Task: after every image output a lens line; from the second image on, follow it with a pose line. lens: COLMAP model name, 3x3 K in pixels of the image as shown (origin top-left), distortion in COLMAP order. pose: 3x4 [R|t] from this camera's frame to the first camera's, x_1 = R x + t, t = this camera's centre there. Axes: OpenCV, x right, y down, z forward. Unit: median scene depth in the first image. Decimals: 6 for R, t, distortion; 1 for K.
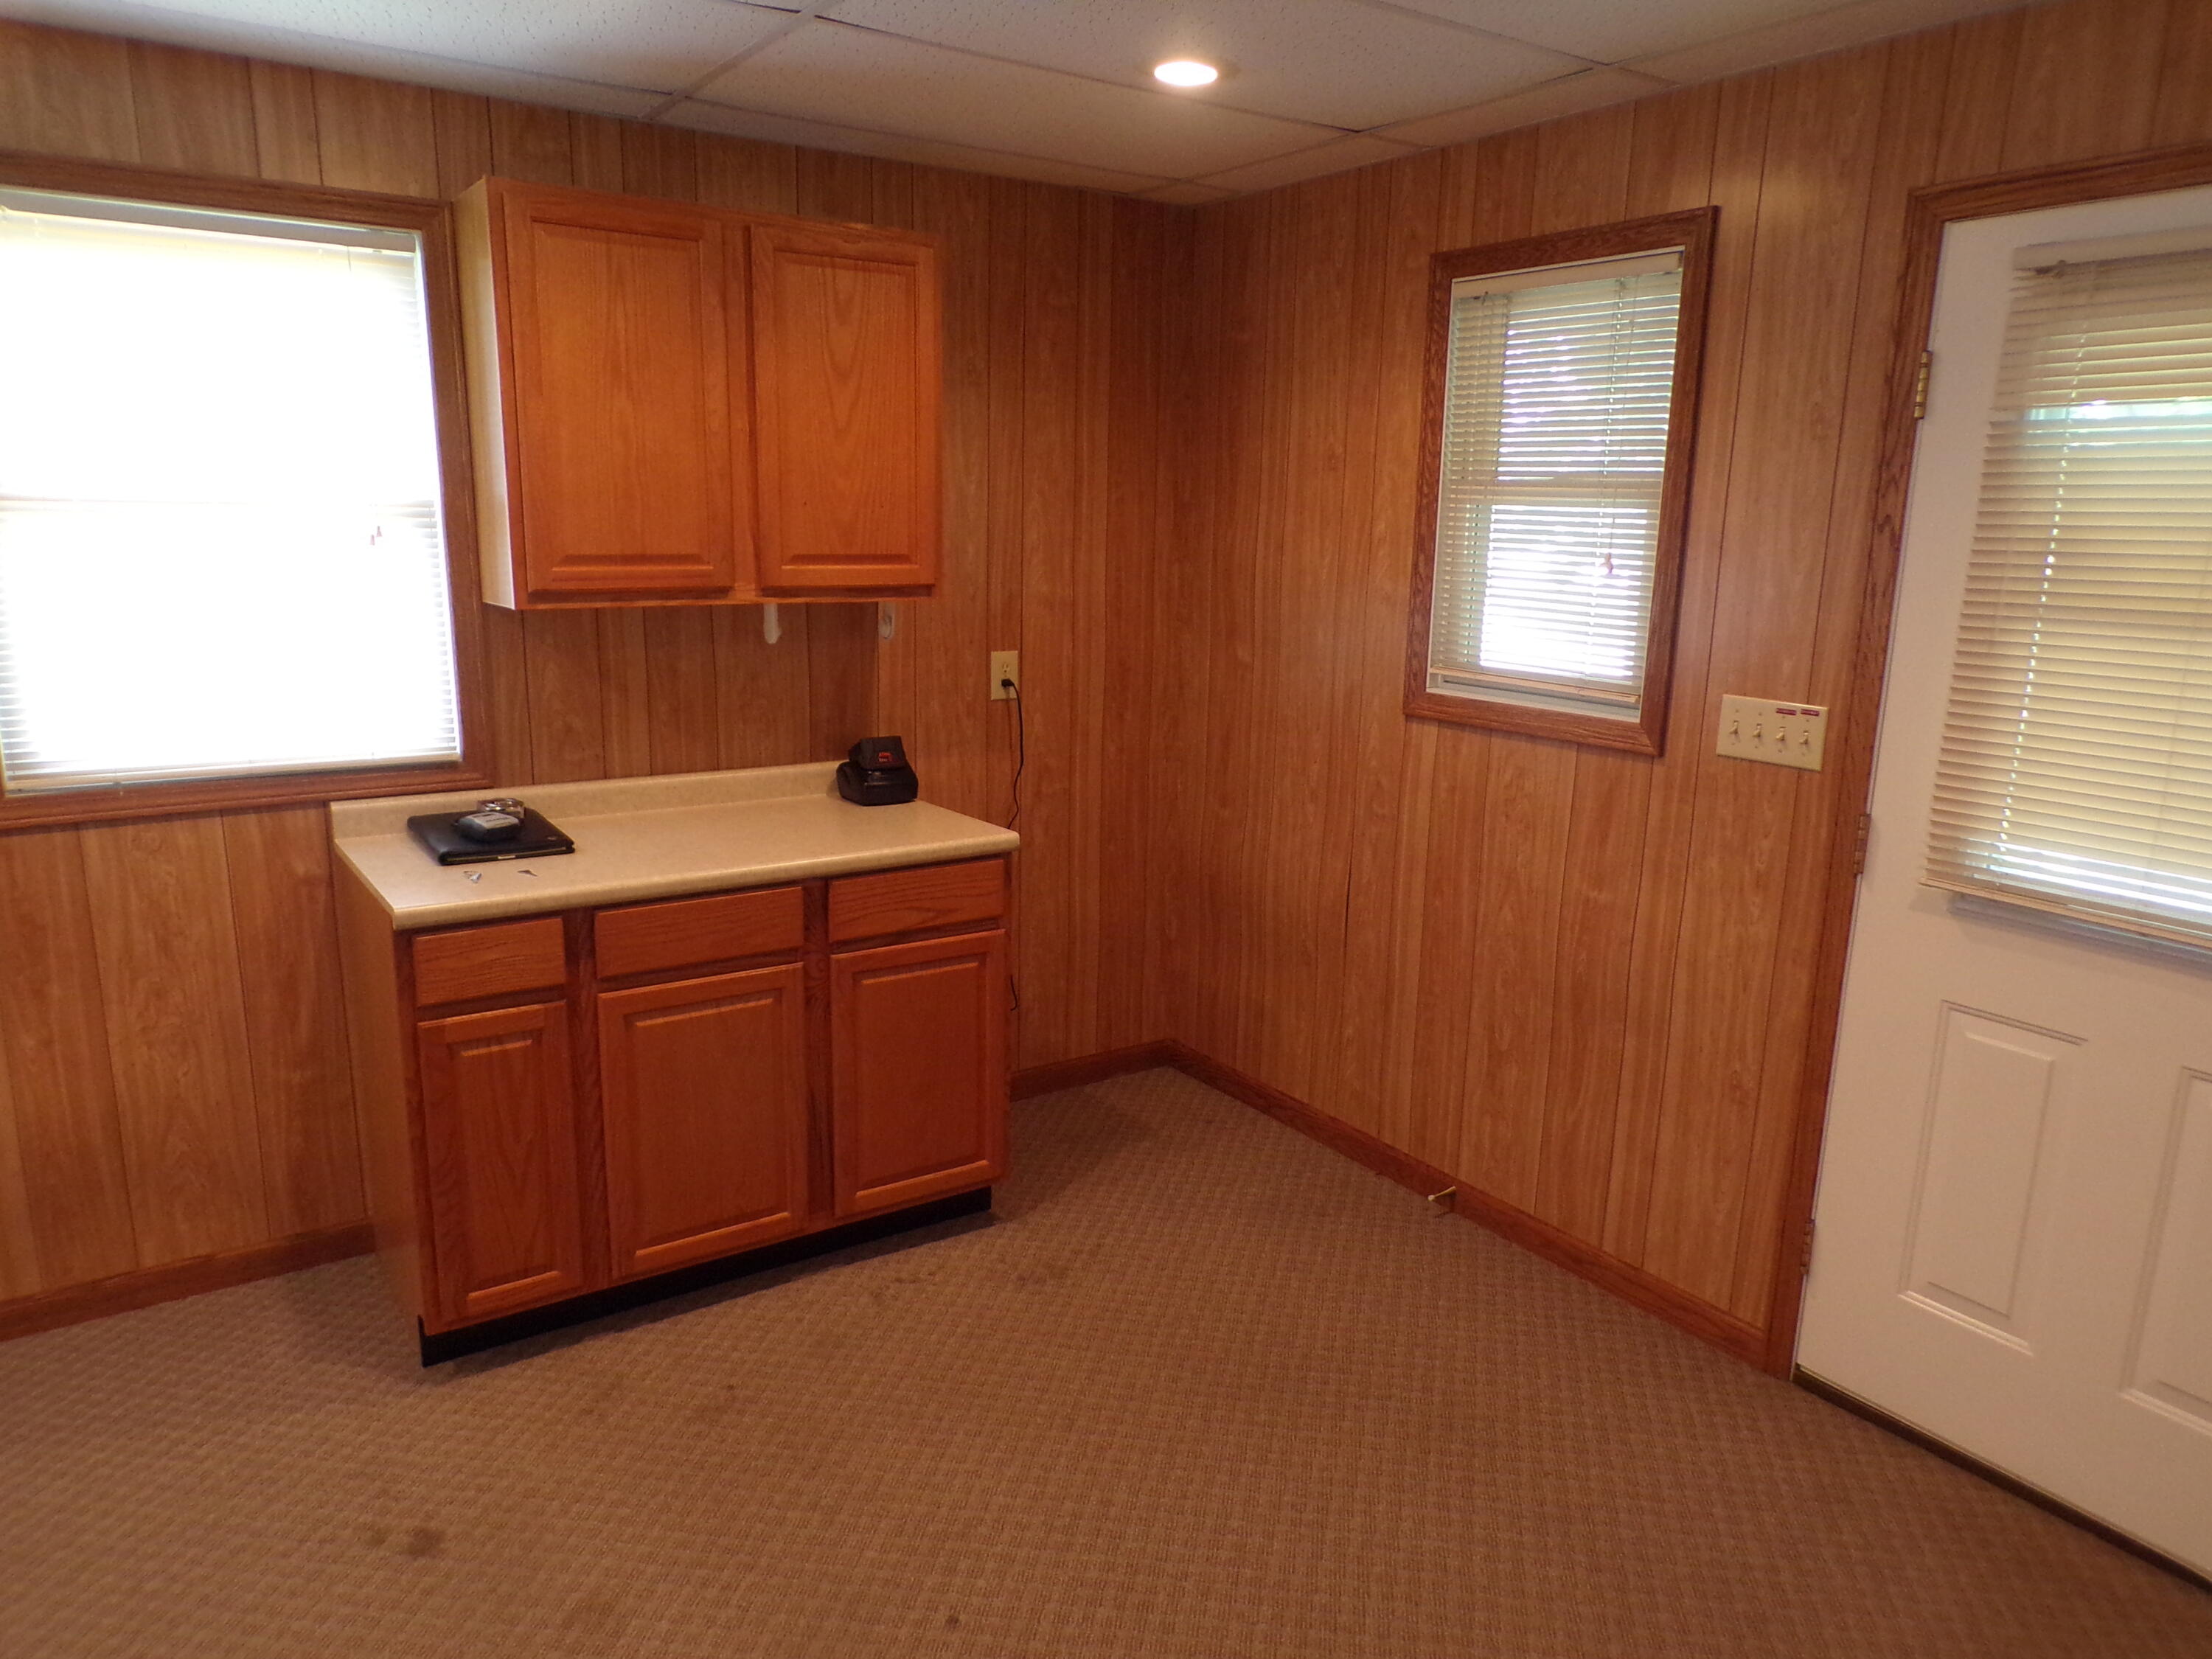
lens RADIAL K [[1491.9, 0, 1100.8], [0, 1491.9, 844.1], [0, 0, 1]] dist [-0.020952, 0.006463]
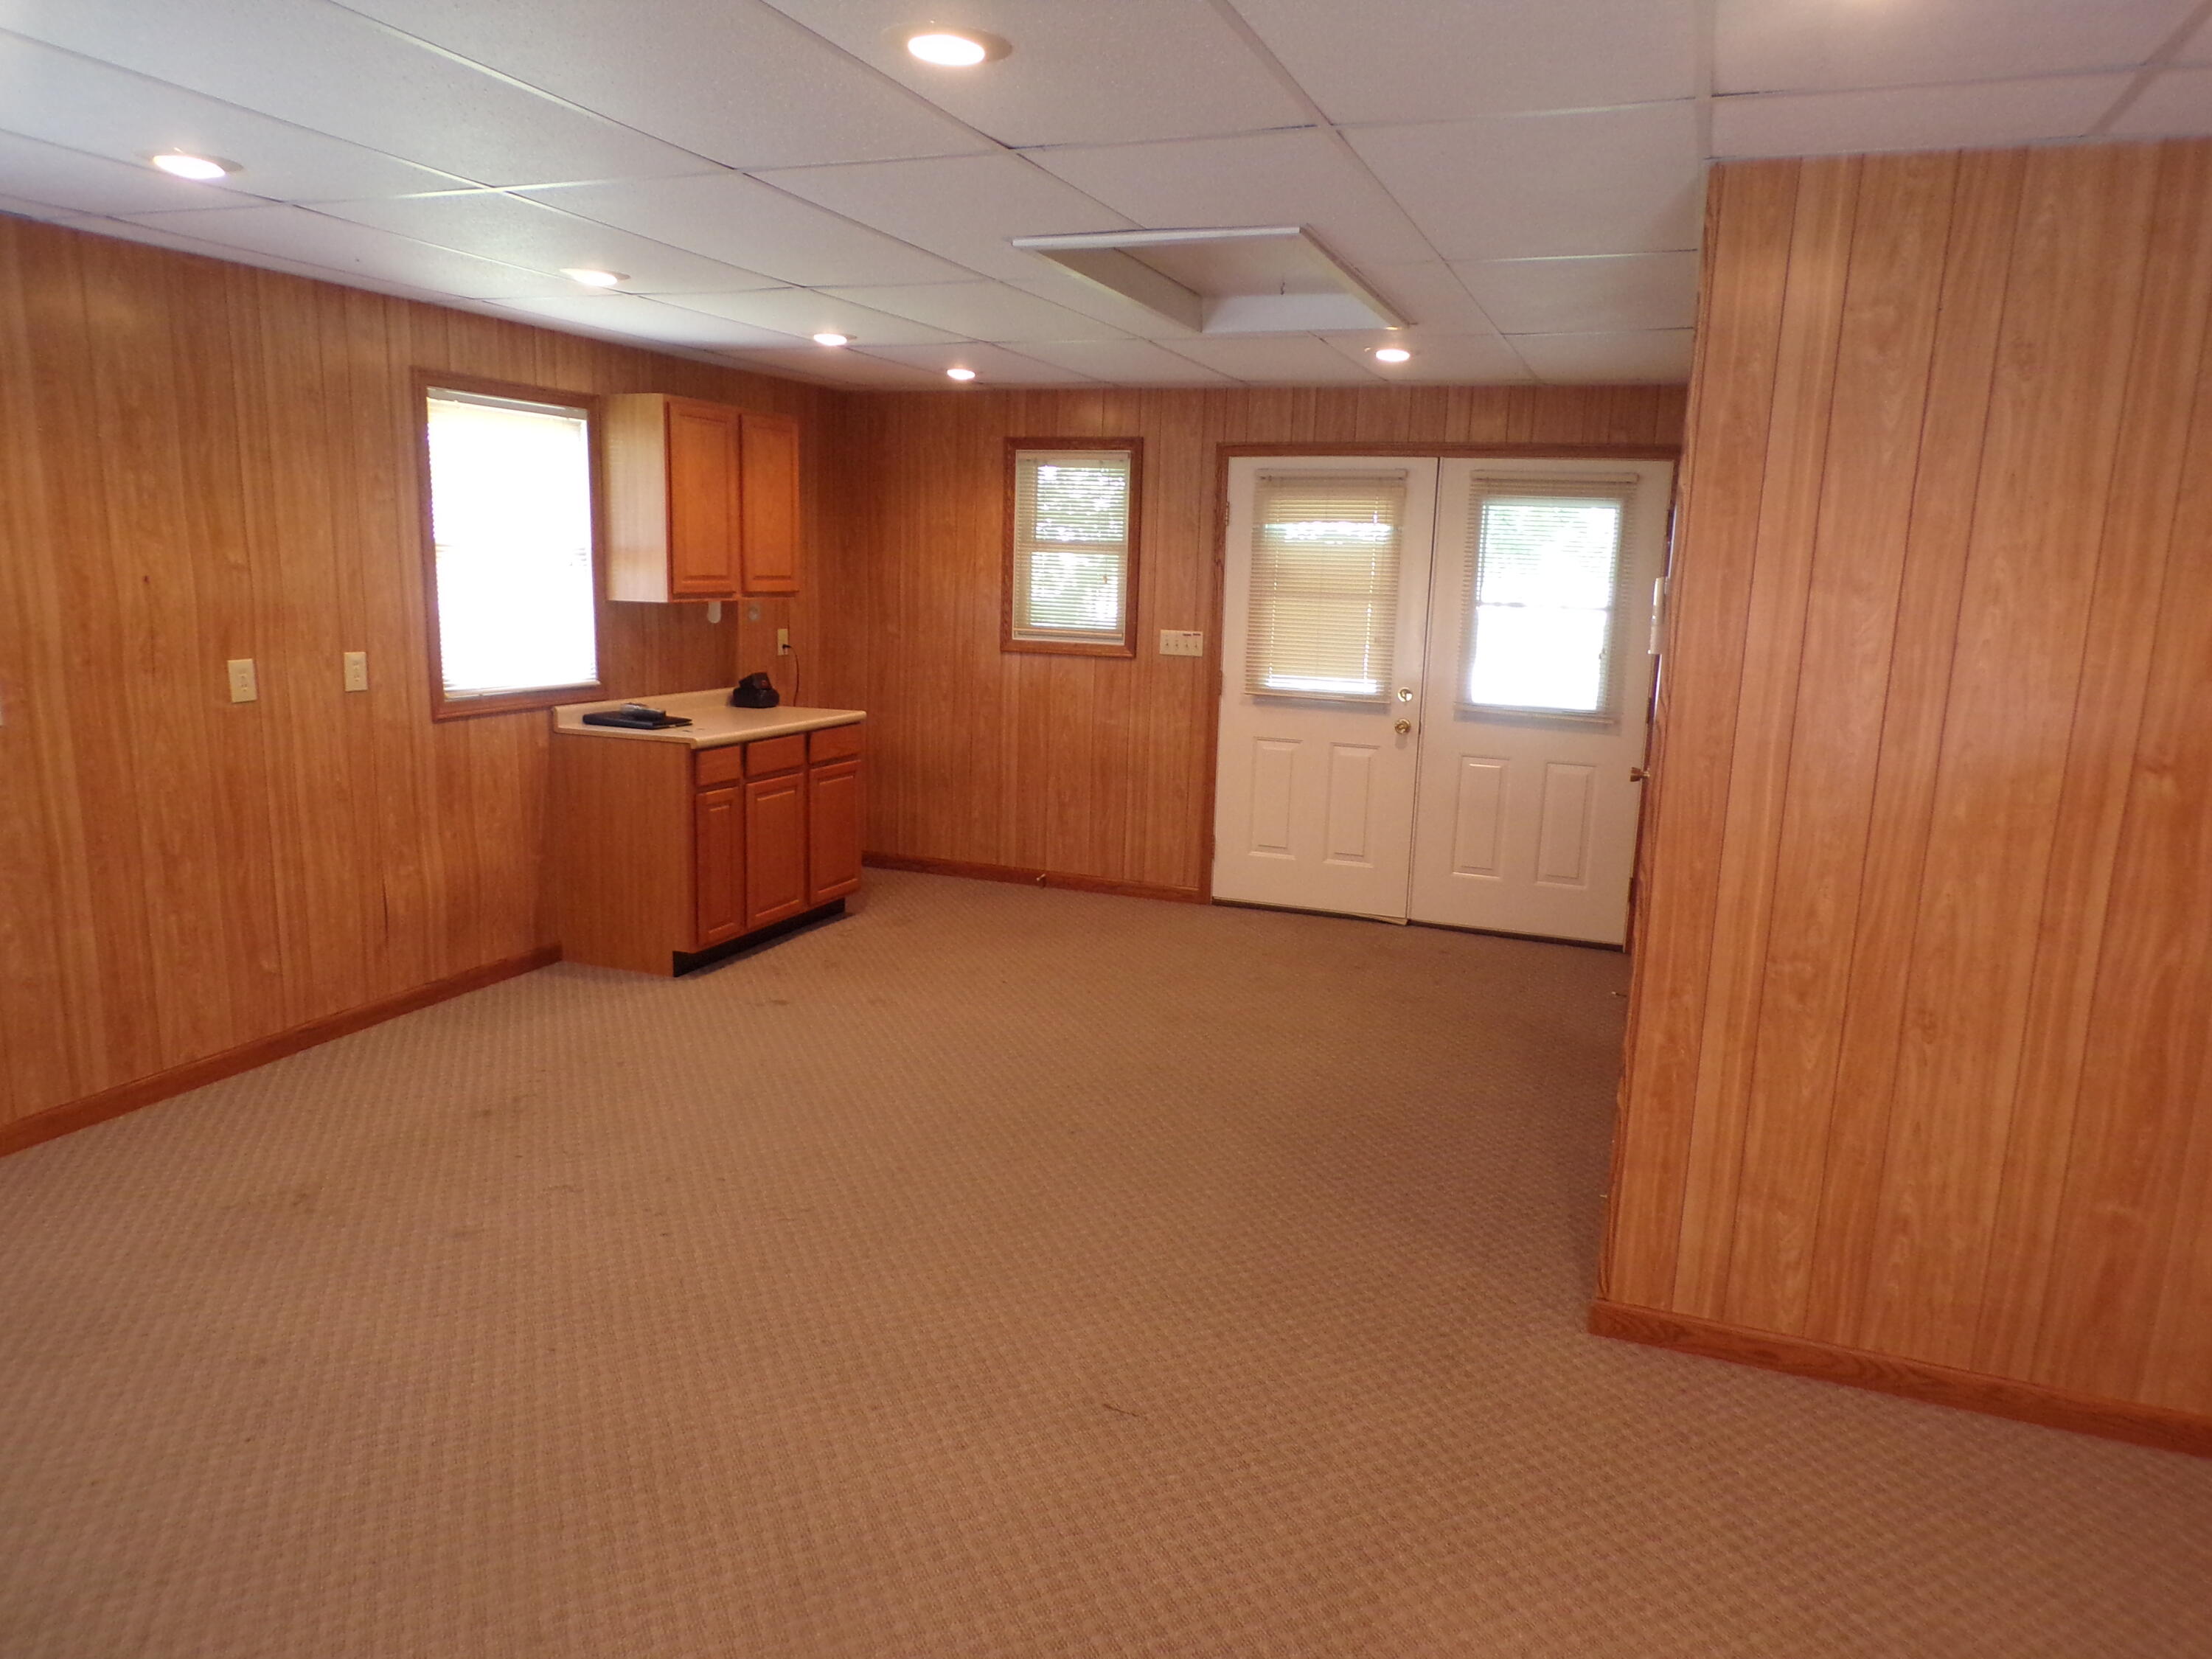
lens RADIAL K [[1491.9, 0, 1105.3], [0, 1491.9, 813.1], [0, 0, 1]] dist [-0.020952, 0.006463]
pose [[0.826700, -0.089737, 0.555441, -0.997843], [0.109484, 0.993986, -0.002364, 0.185437], [-0.551889, 0.062767, 0.831552, -0.936844]]
